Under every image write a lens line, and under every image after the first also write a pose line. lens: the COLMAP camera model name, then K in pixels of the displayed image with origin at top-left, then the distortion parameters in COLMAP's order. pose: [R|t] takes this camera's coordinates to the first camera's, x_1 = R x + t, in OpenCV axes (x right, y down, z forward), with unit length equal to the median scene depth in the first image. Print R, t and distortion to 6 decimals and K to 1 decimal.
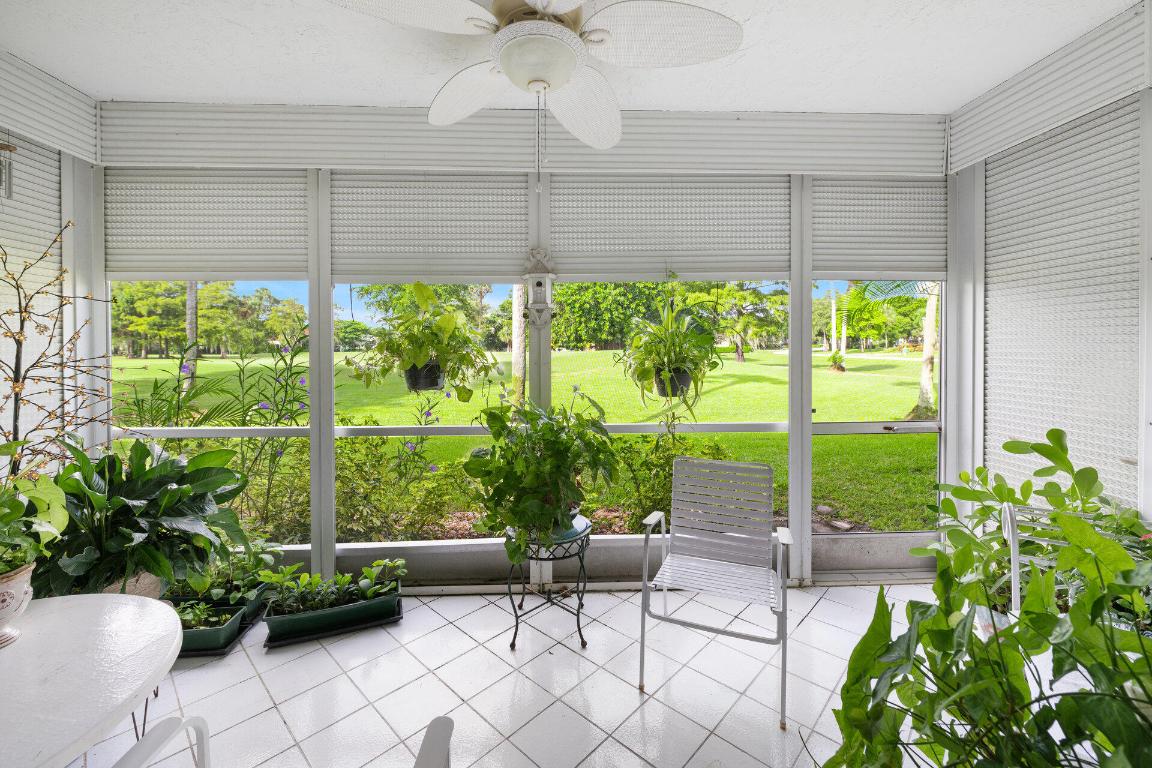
lens RADIAL K [[458.5, 0, 576.6], [0, 458.5, 376.8], [0, 0, 1]] dist [0.000654, 0.000009]
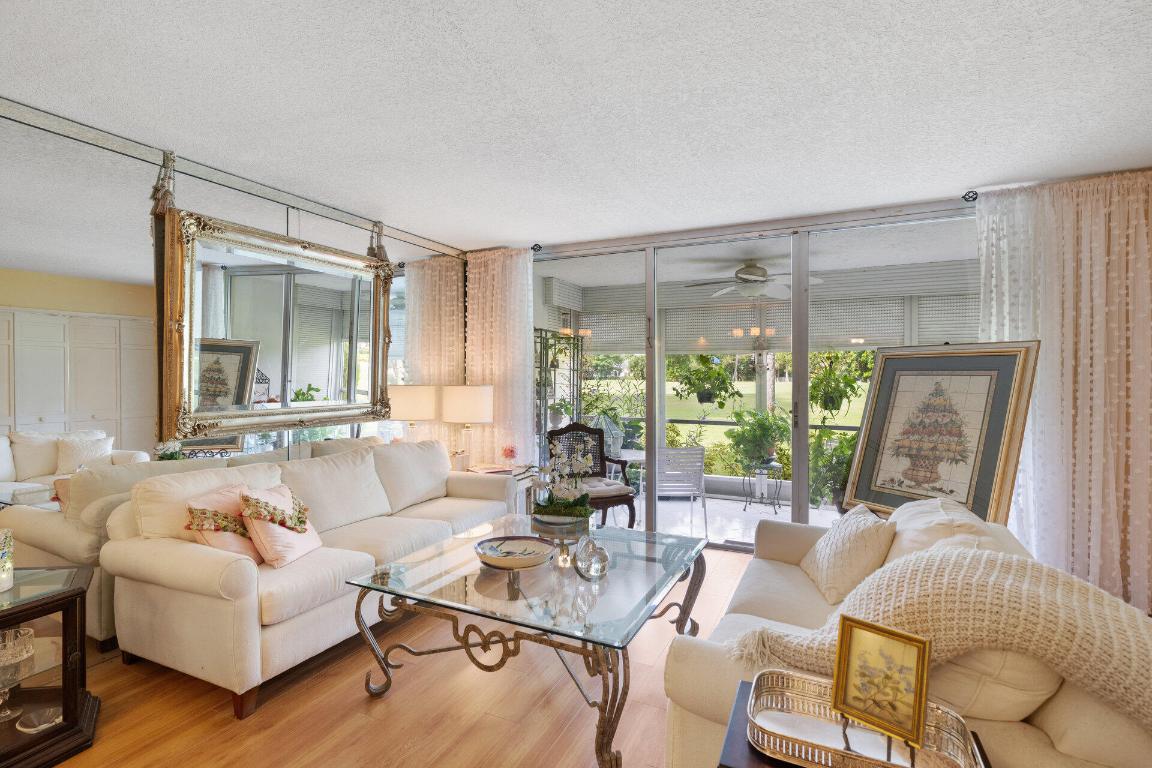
lens RADIAL K [[555.8, 0, 573.7], [0, 555.8, 381.3], [0, 0, 1]] dist [0.001358, 0.000036]
pose [[0.884895, 0.009762, -0.465689, 0.393048], [-0.014660, 0.999869, -0.006897, -0.047952], [0.465560, 0.012930, 0.884922, -1.879680]]
